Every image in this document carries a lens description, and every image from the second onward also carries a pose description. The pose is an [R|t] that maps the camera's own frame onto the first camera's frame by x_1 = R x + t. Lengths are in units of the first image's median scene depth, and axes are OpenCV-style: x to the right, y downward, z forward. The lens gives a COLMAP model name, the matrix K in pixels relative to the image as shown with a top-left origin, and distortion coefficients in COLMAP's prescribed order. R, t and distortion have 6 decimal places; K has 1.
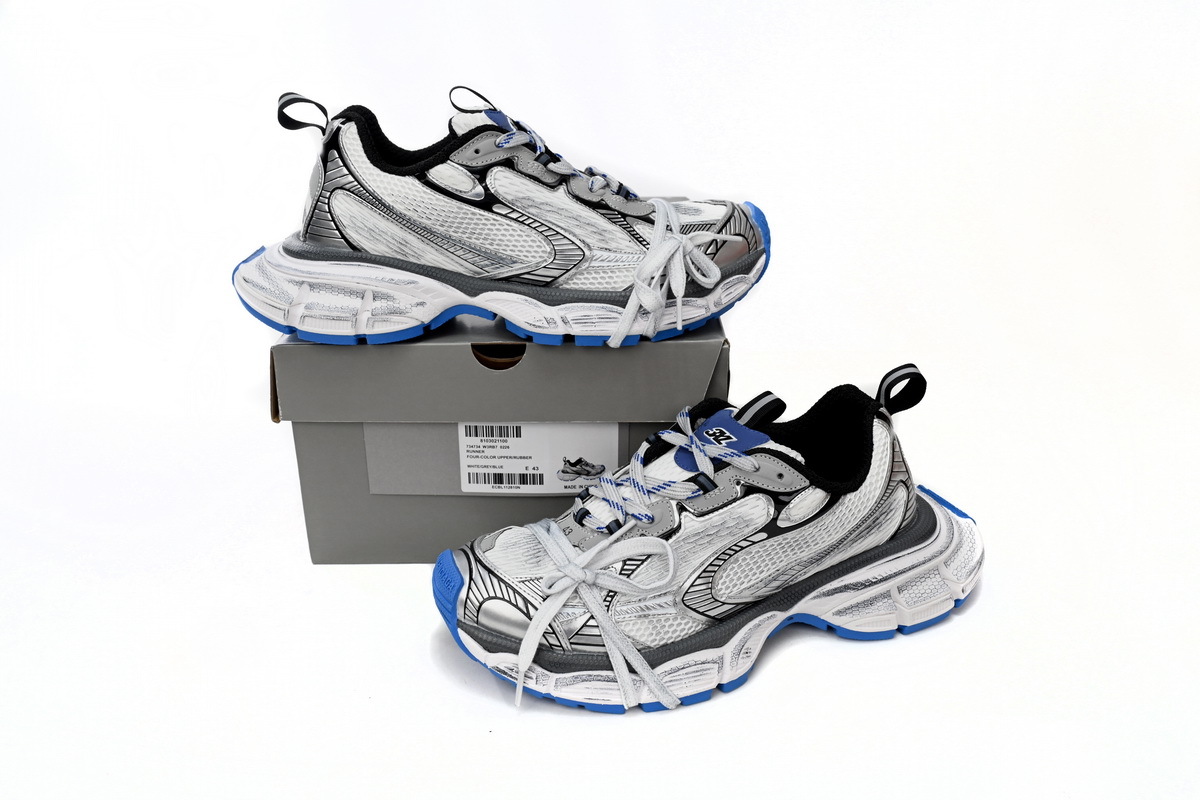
lens RADIAL K [[1113.8, 0, 595.8], [0, 1113.8, 395.3], [0, 0, 1]] dist [0.009209, 0.000000]
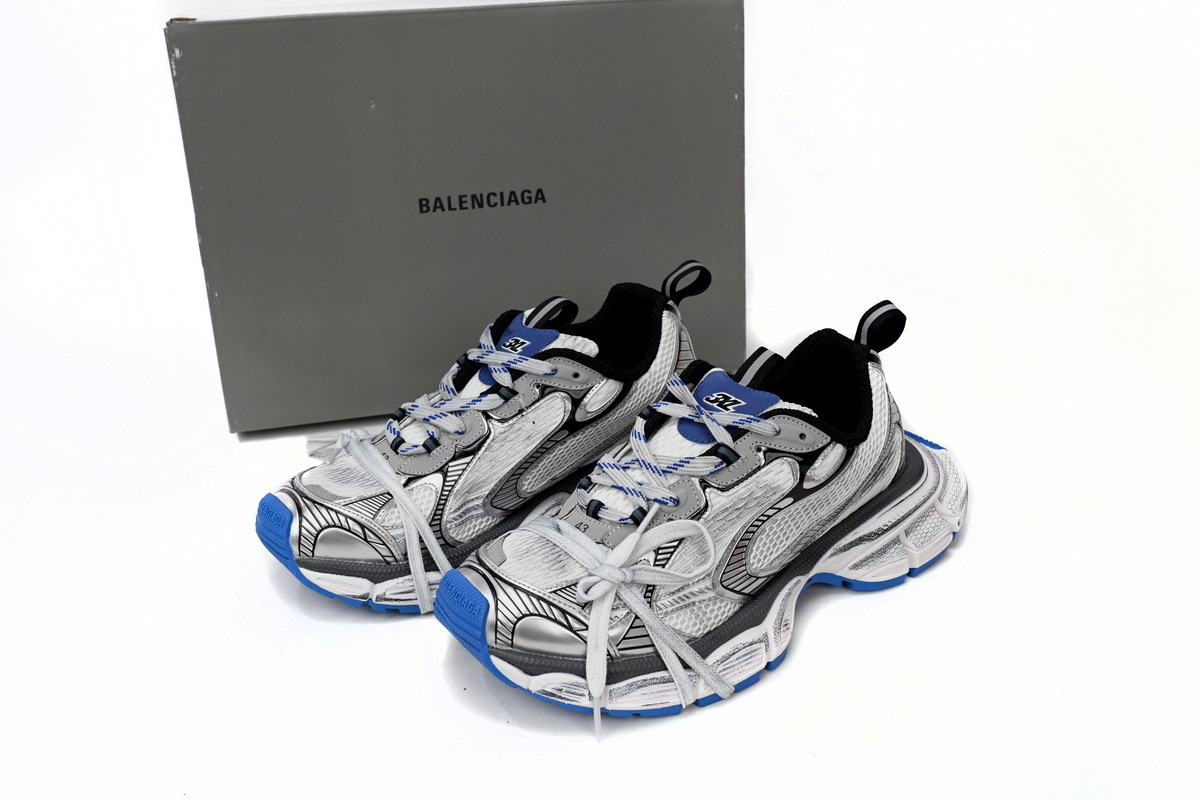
lens RADIAL K [[1184.8, 0, 603.8], [0, 1184.8, 406.9], [0, 0, 1]] dist [0.022776, 0.000000]
pose [[0.961548, -0.130288, 0.241763, -0.234166], [0.114704, 0.990371, 0.077515, -0.048879], [-0.249535, -0.046803, 0.967234, 0.070815]]
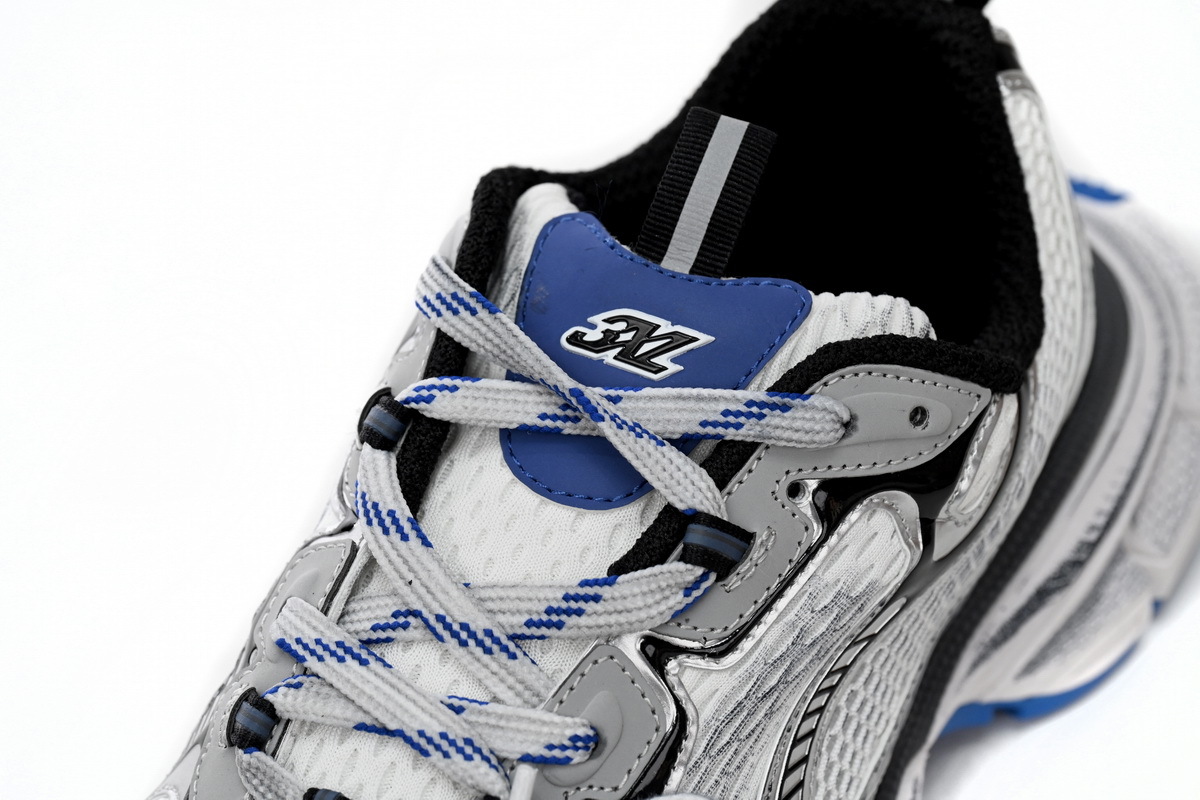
lens RADIAL K [[2557.1, 0, 599.6], [0, 2557.1, 398.2], [0, 0, 1]] dist [0.116226, 0.000000]
pose [[0.799920, -0.410857, 0.437407, -0.193108], [0.246289, 0.889432, 0.385037, -0.210394], [-0.547238, -0.200270, 0.812664, 0.495201]]
